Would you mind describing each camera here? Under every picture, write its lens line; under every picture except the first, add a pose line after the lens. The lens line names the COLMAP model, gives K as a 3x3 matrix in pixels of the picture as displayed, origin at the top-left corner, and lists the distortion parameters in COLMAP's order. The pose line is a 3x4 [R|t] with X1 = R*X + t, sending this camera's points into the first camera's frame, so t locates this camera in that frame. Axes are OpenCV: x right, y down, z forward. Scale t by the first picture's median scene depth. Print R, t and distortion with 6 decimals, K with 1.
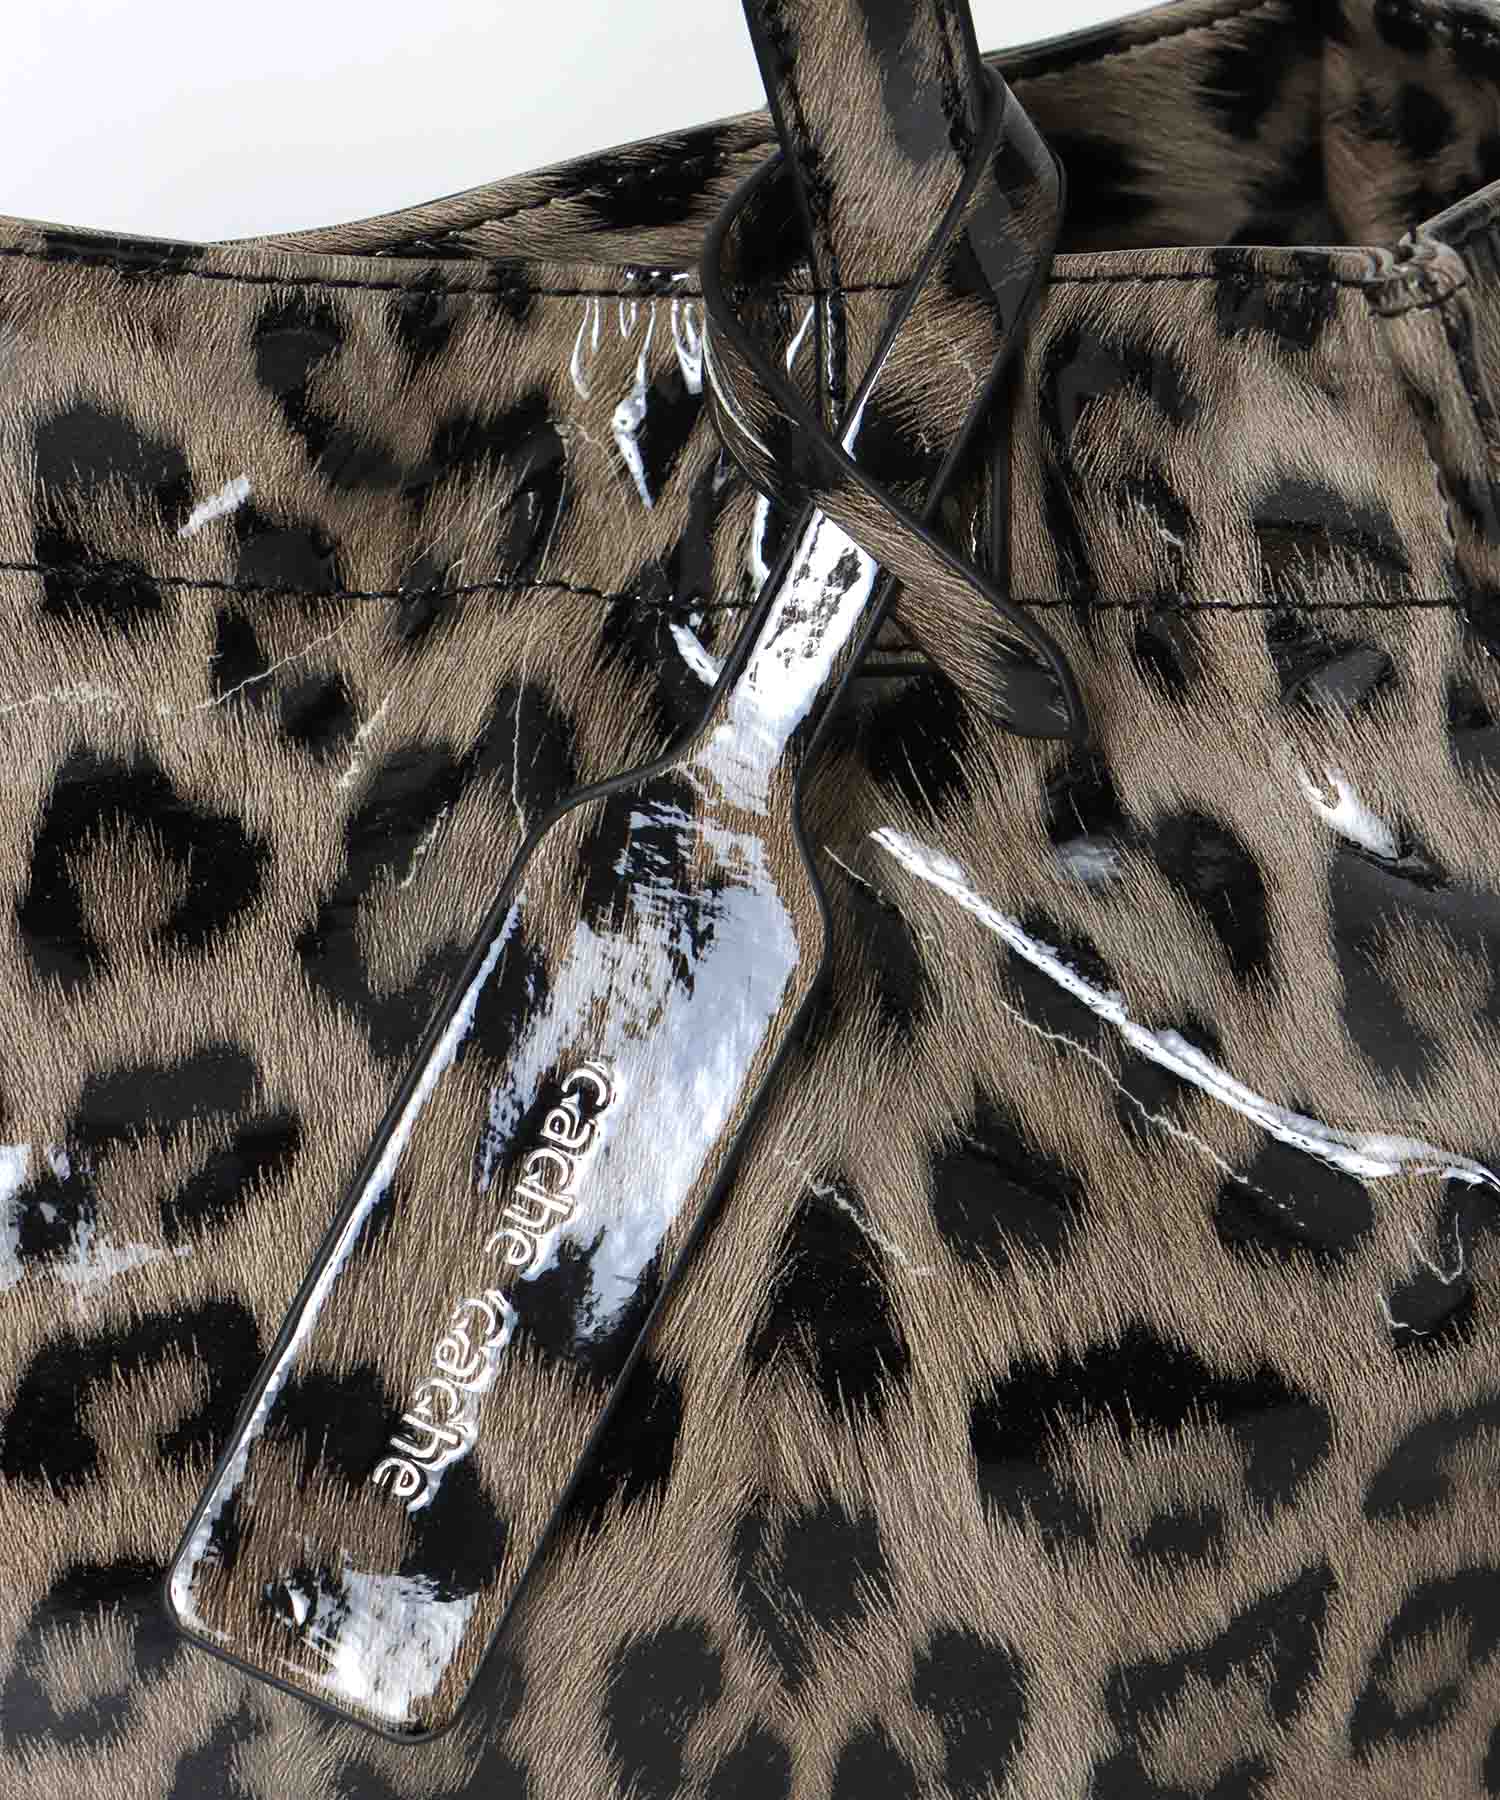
lens RADIAL K [[4126.8, 0, 750.0], [0, 4126.8, 900.0], [0, 0, 1]] dist [0.055898, 0.229723]
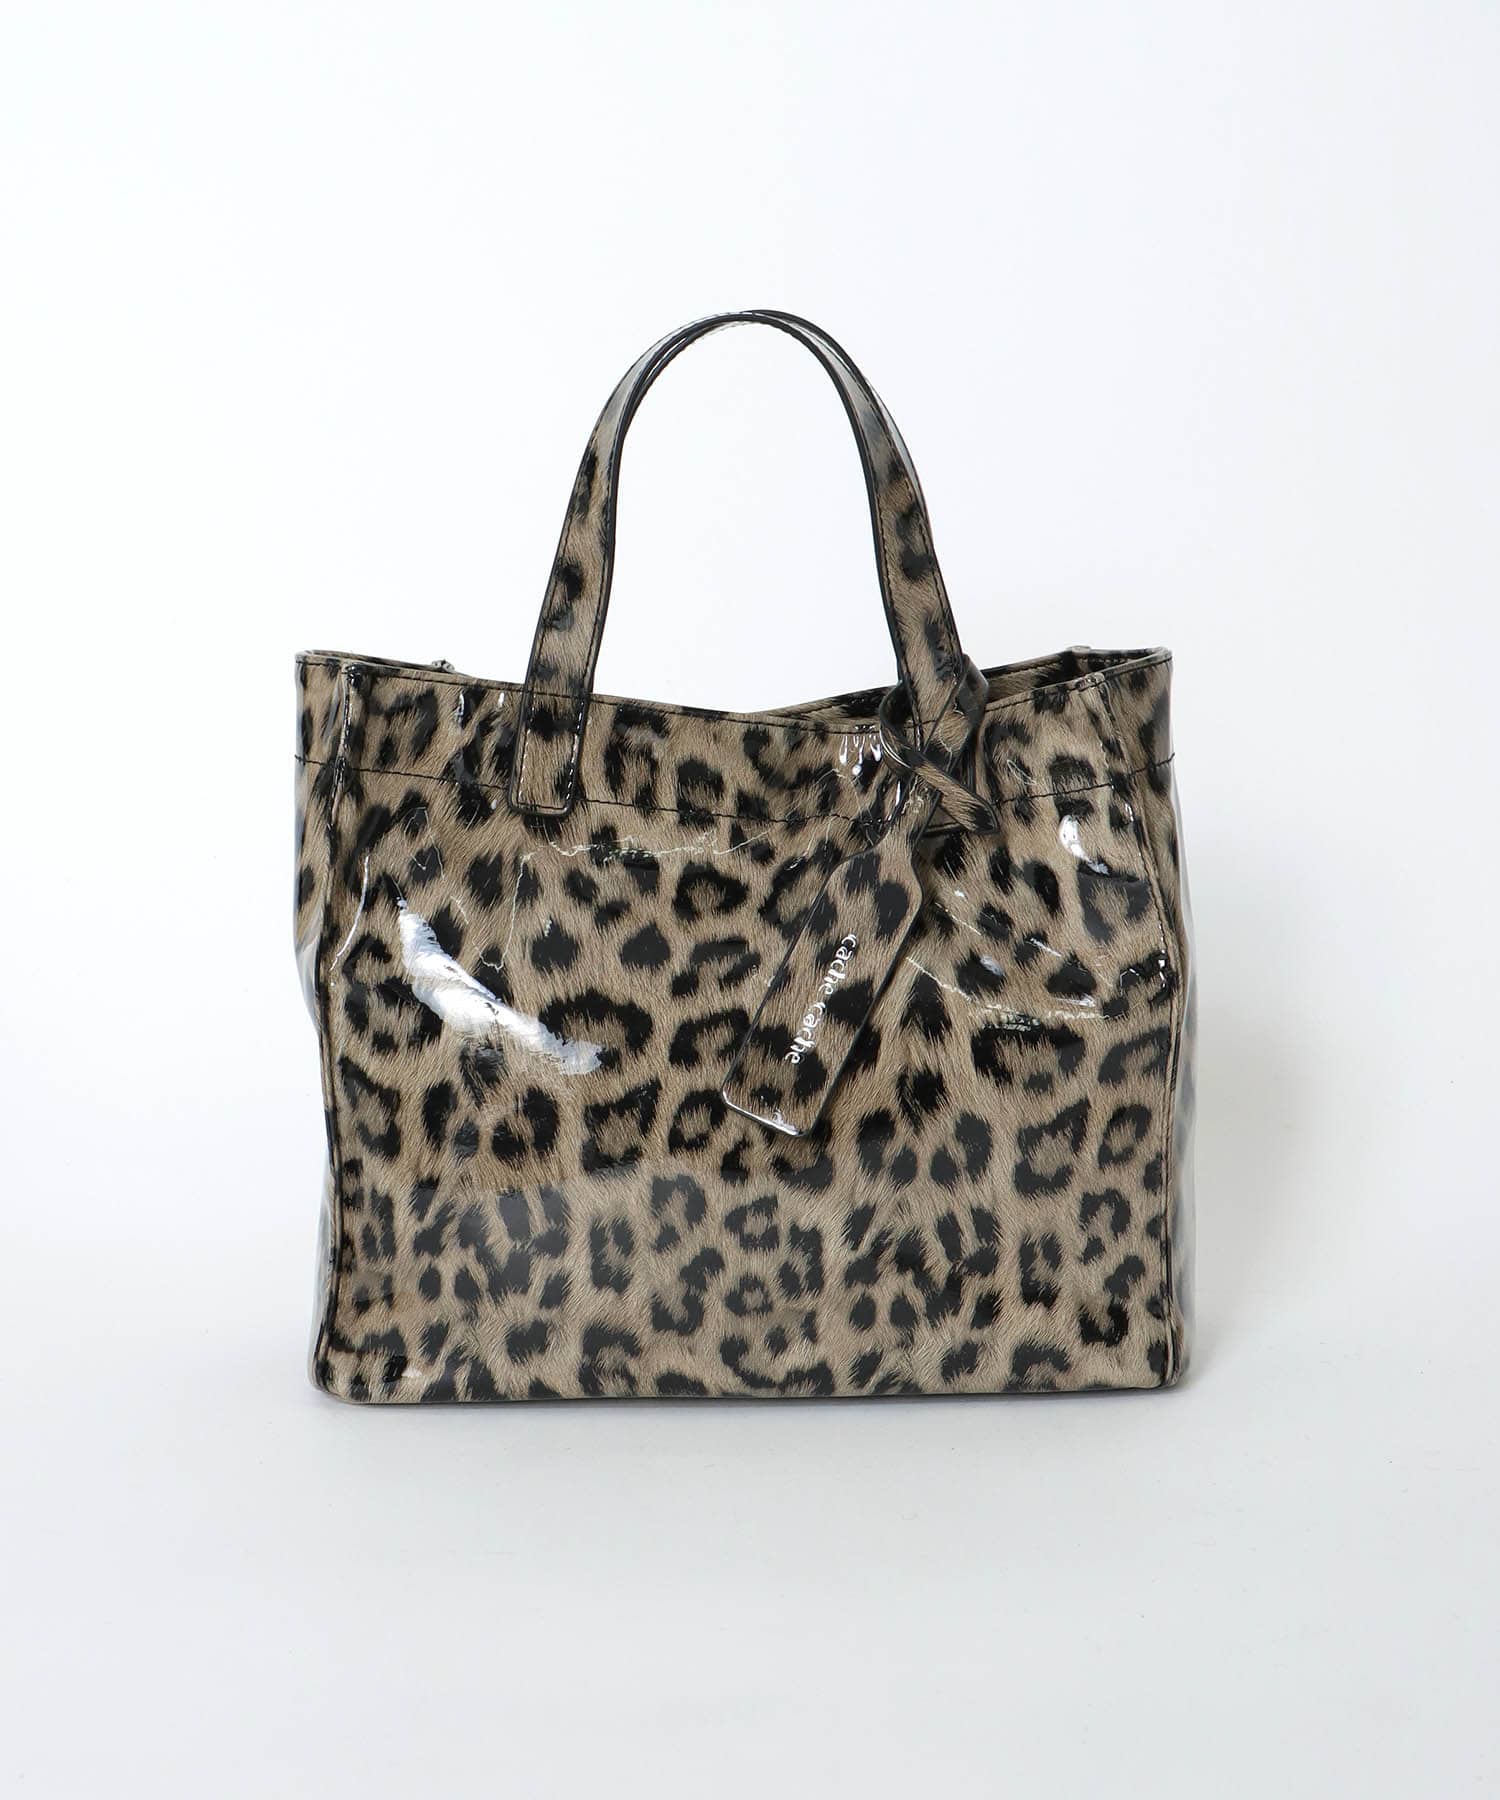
lens RADIAL K [[1780.3, 0, 750.0], [0, 1780.3, 900.0], [0, 0, 1]] dist [-0.044017, -0.001676]
pose [[0.997079, -0.020117, -0.073678, -0.013204], [0.002920, 0.974023, -0.226429, 0.322797], [0.076320, 0.225553, 0.971237, -0.364415]]
